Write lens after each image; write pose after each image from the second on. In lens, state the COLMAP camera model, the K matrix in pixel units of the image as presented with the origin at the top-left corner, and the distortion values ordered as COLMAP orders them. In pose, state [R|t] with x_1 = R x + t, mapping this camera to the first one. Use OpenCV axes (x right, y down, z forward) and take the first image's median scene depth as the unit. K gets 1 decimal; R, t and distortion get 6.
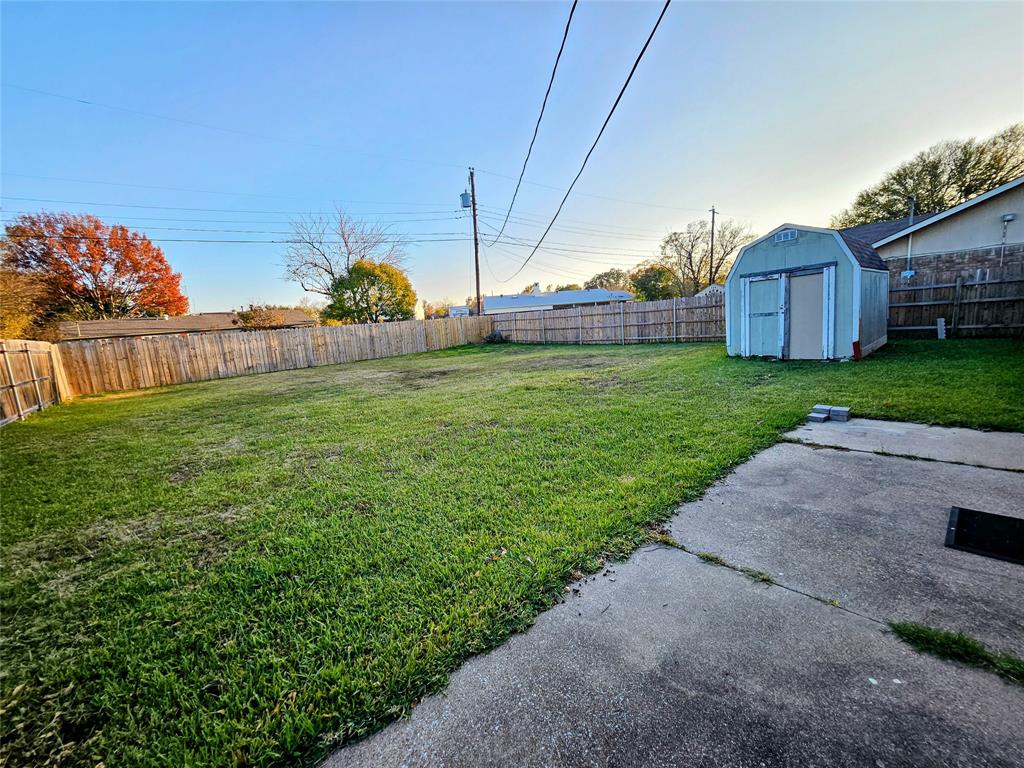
lens RADIAL K [[404.8, 0, 504.1], [0, 404.8, 385.9], [0, 0, 1]] dist [0.003395, -0.000976]
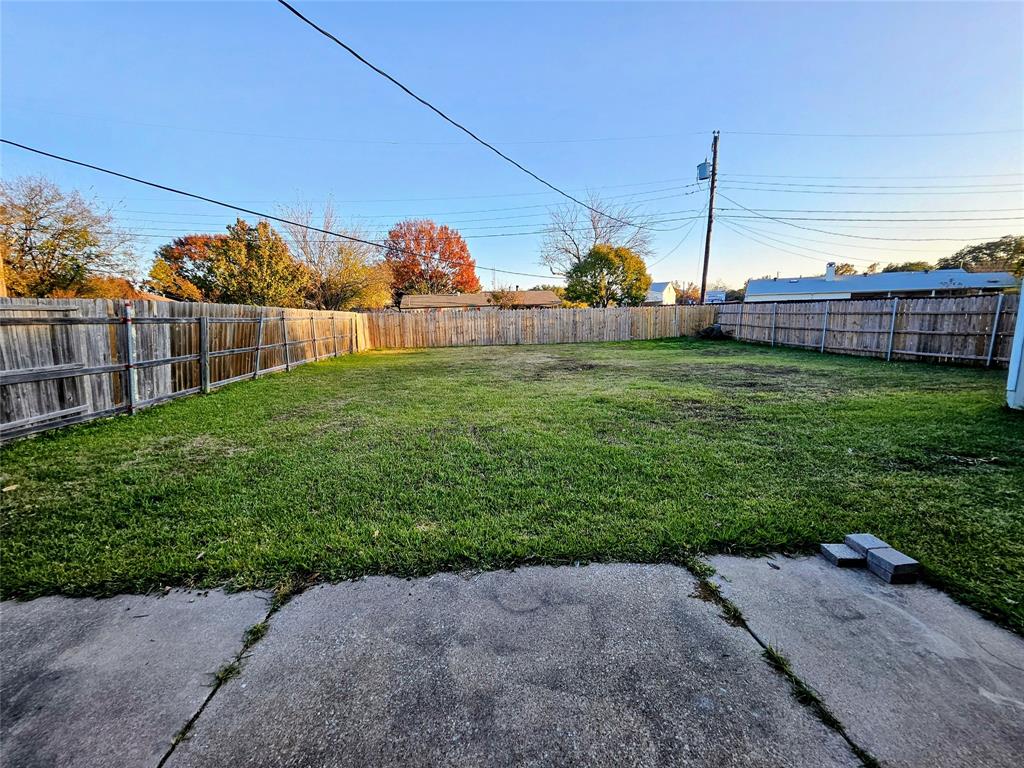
lens RADIAL K [[404.8, 0, 507.9], [0, 404.8, 378.8], [0, 0, 1]] dist [0.003395, -0.000976]
pose [[0.798425, 0.152403, -0.582487, 0.143725], [-0.133826, 0.988155, 0.075105, -0.028443], [0.587034, 0.017986, 0.809363, 0.059790]]
